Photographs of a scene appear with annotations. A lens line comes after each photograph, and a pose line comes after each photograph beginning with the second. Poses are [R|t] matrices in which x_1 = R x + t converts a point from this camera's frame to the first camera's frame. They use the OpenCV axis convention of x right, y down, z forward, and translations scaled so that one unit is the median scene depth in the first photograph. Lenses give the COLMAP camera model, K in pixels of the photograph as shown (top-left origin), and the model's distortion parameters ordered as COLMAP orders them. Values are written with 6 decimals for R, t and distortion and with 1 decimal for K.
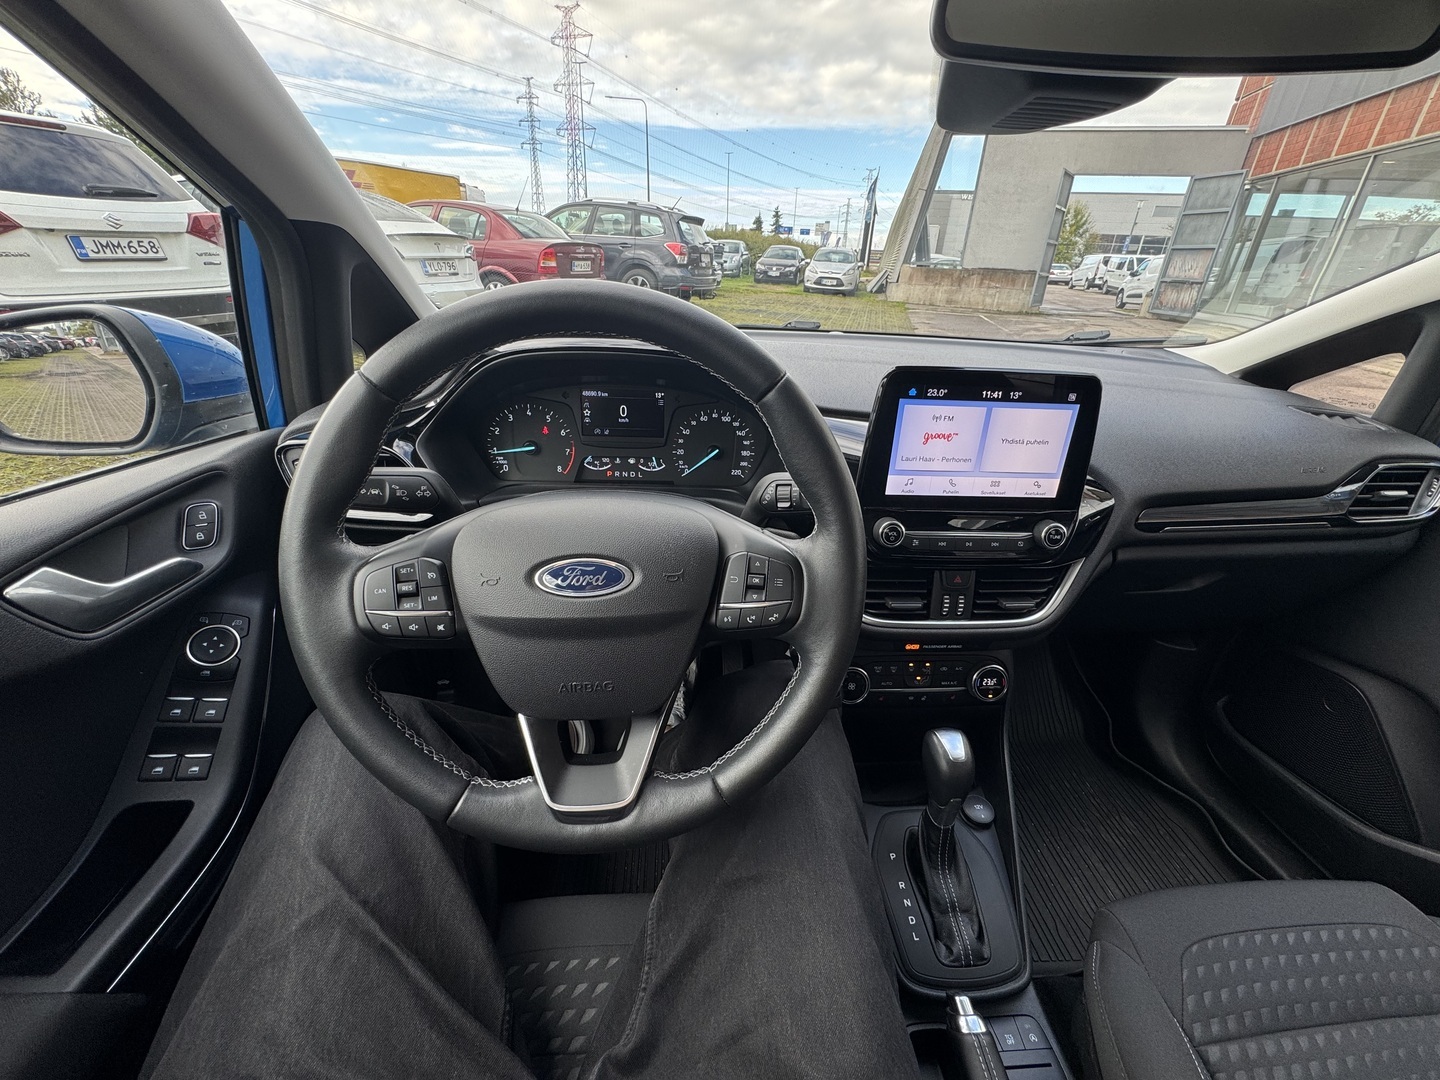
lens RADIAL K [[582.3, 0, 722.5], [0, 582.3, 540.0], [0, 0, 1]] dist [0.002987, -0.000209]
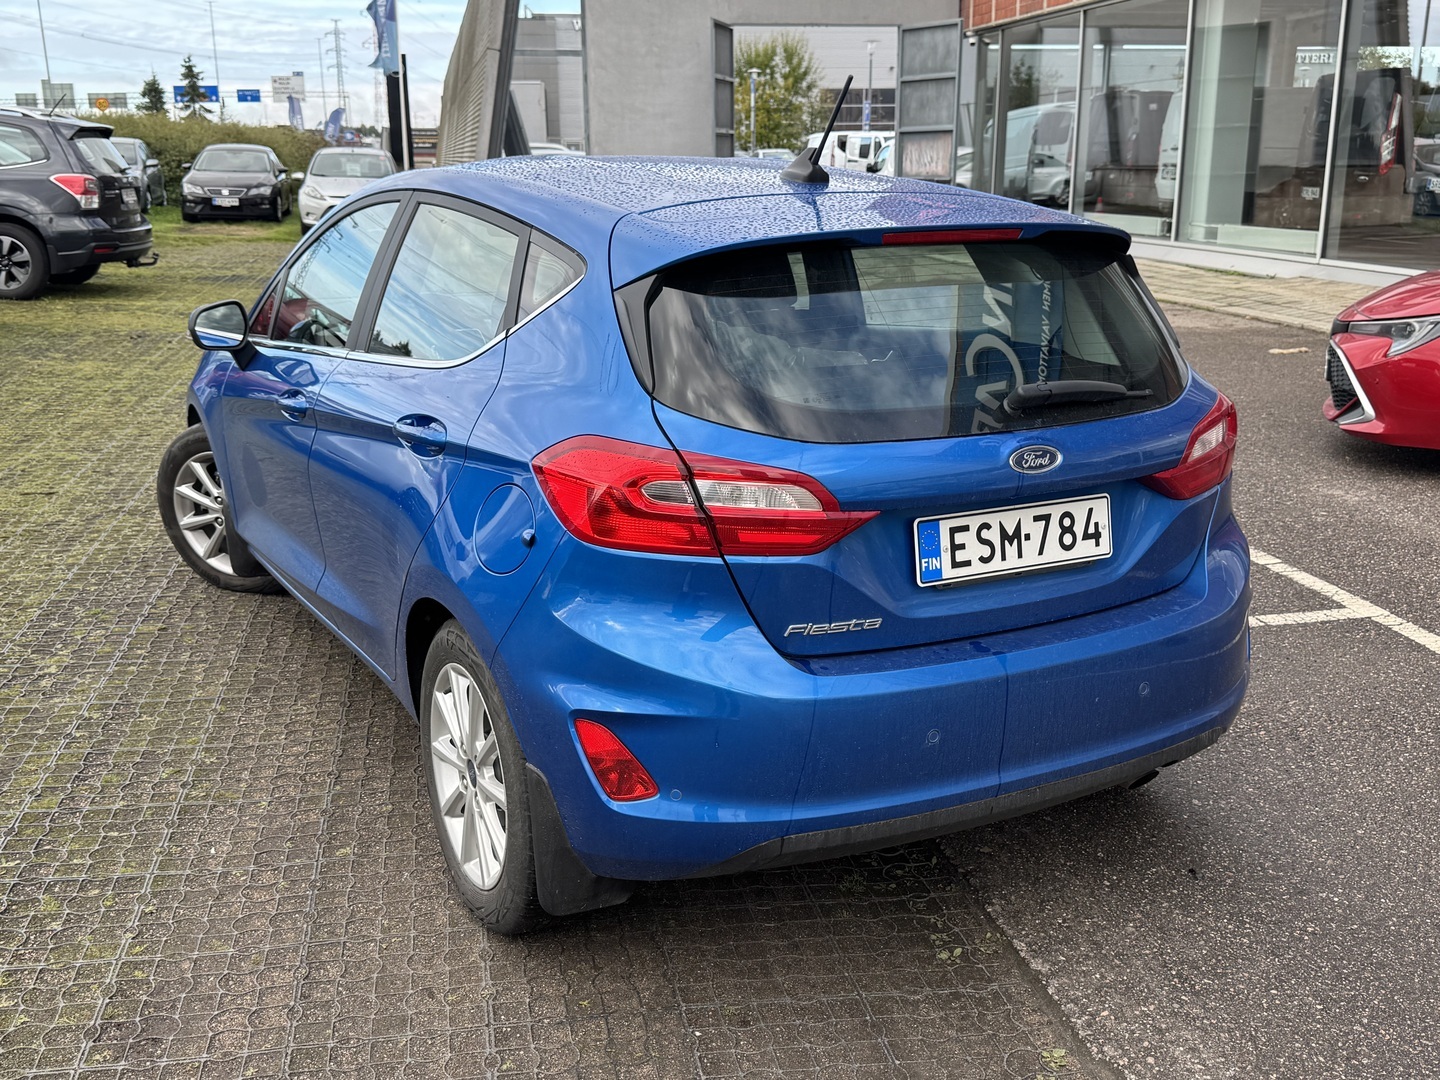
lens RADIAL K [[1438.9, 0, 724.3], [0, 1438.9, 534.9], [0, 0, 1]] dist [0.053417, 0.000000]
pose [[0.907958, -0.152163, 0.390460, -0.046674], [0.221821, 0.965022, -0.139740, 0.059661], [-0.355539, 0.213490, 0.909953, -0.162558]]
